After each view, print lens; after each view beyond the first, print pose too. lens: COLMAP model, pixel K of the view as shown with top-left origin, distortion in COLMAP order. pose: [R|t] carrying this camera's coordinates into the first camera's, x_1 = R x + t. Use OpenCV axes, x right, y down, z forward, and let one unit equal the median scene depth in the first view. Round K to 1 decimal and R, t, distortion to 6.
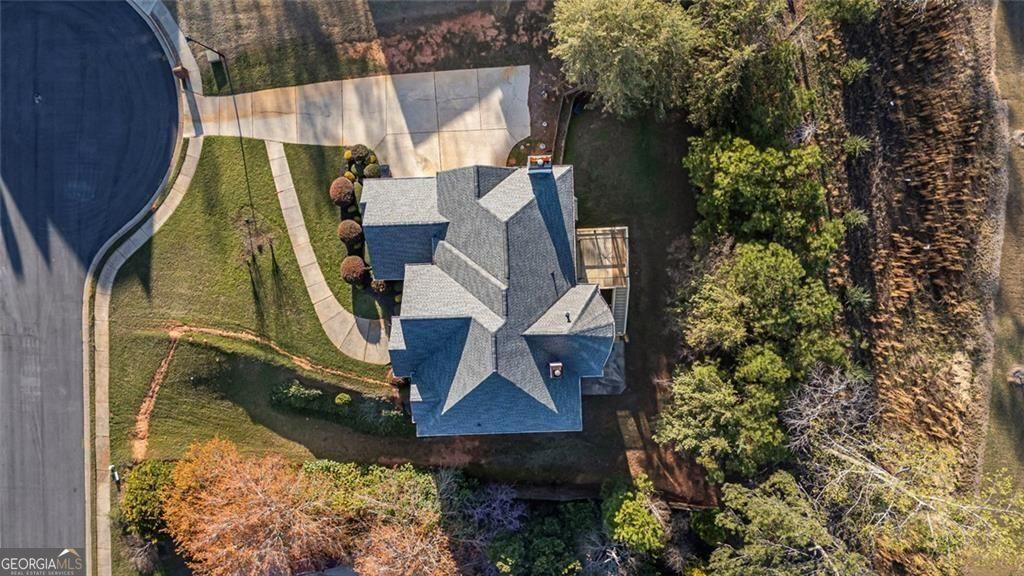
lens RADIAL K [[713.6, 0, 512.0], [0, 713.6, 288.0], [0, 0, 1]] dist [0.009999, 0.001237]
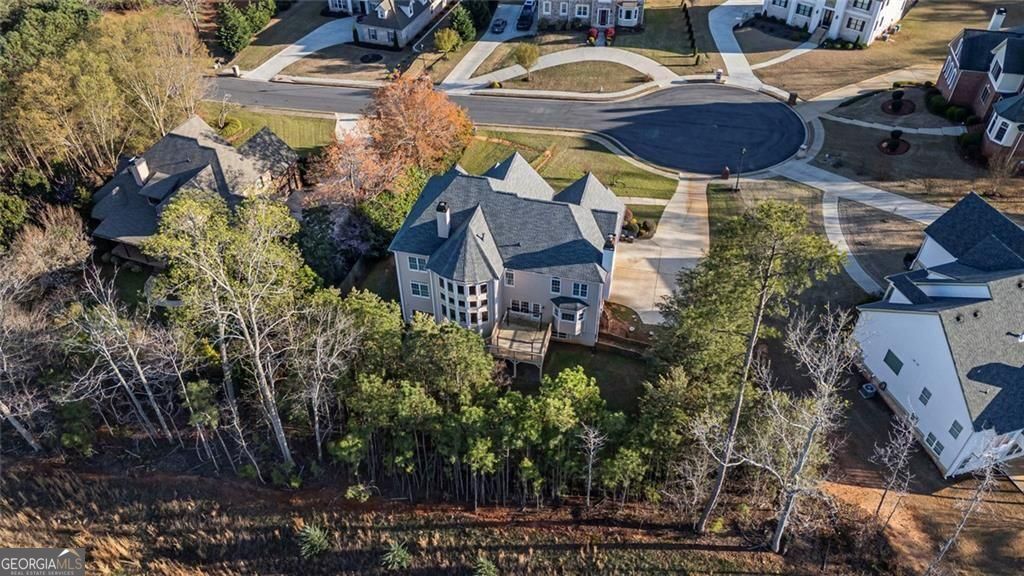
lens RADIAL K [[763.0, 0, 512.0], [0, 763.0, 288.0], [0, 0, 1]] dist [0.039489, -0.004706]
pose [[-0.272720, 0.639794, -0.718531, 0.883020], [-0.962057, -0.174869, 0.209445, -0.250520], [0.008353, 0.748388, 0.663209, 0.156231]]
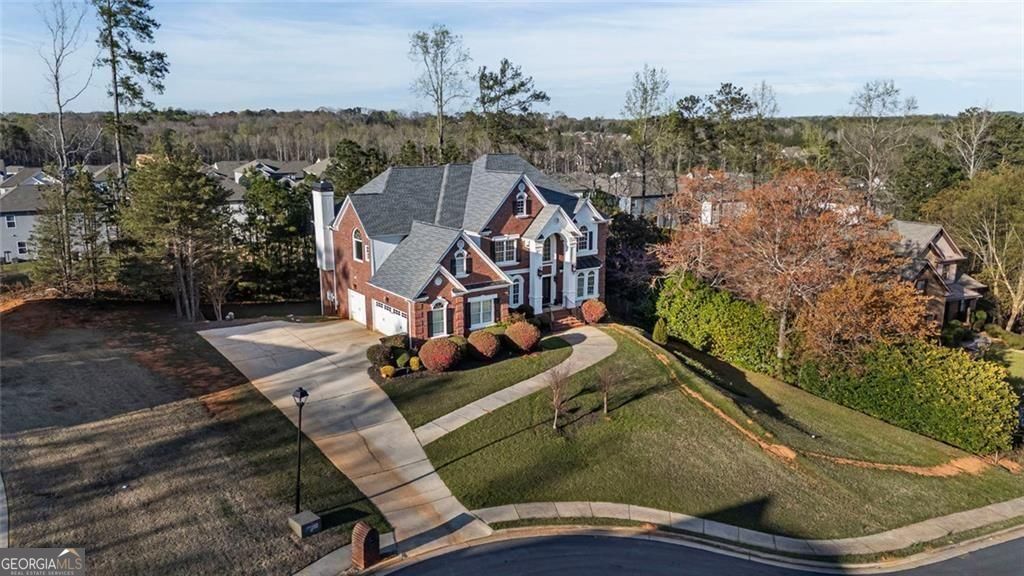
lens RADIAL K [[763.0, 0, 512.0], [0, 763.0, 288.0], [0, 0, 1]] dist [0.039489, -0.004706]
pose [[-0.541008, -0.187002, 0.819964, -0.851331], [0.841017, -0.118951, 0.527770, -0.447918], [-0.001159, 0.975131, 0.221625, 0.736669]]
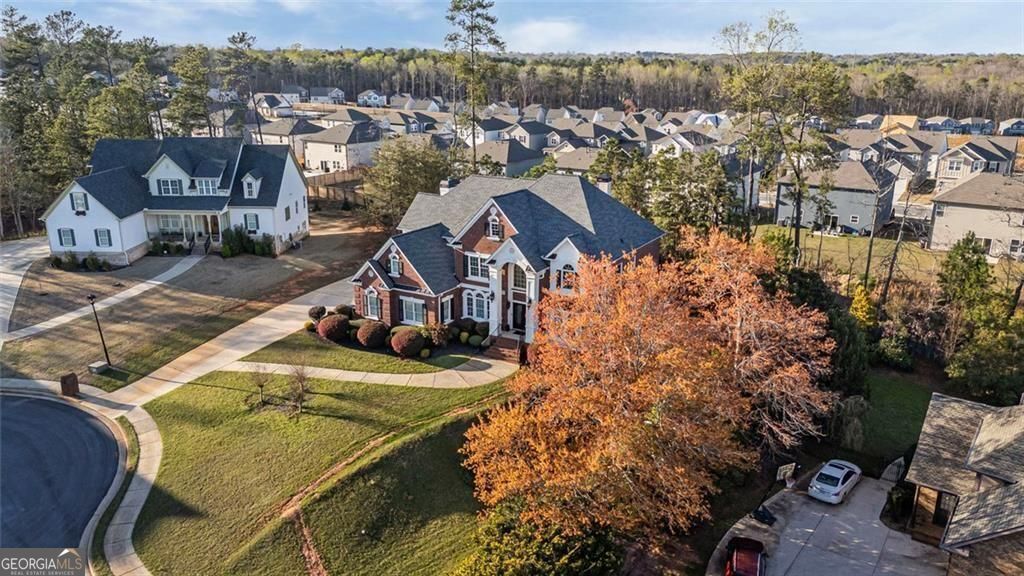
lens RADIAL K [[763.0, 0, 512.0], [0, 763.0, 288.0], [0, 0, 1]] dist [0.039489, -0.004706]
pose [[0.536437, -0.248174, 0.806626, -0.851223], [0.843929, 0.152721, -0.514257, 0.526985], [0.004436, 0.956601, 0.291367, 0.643823]]
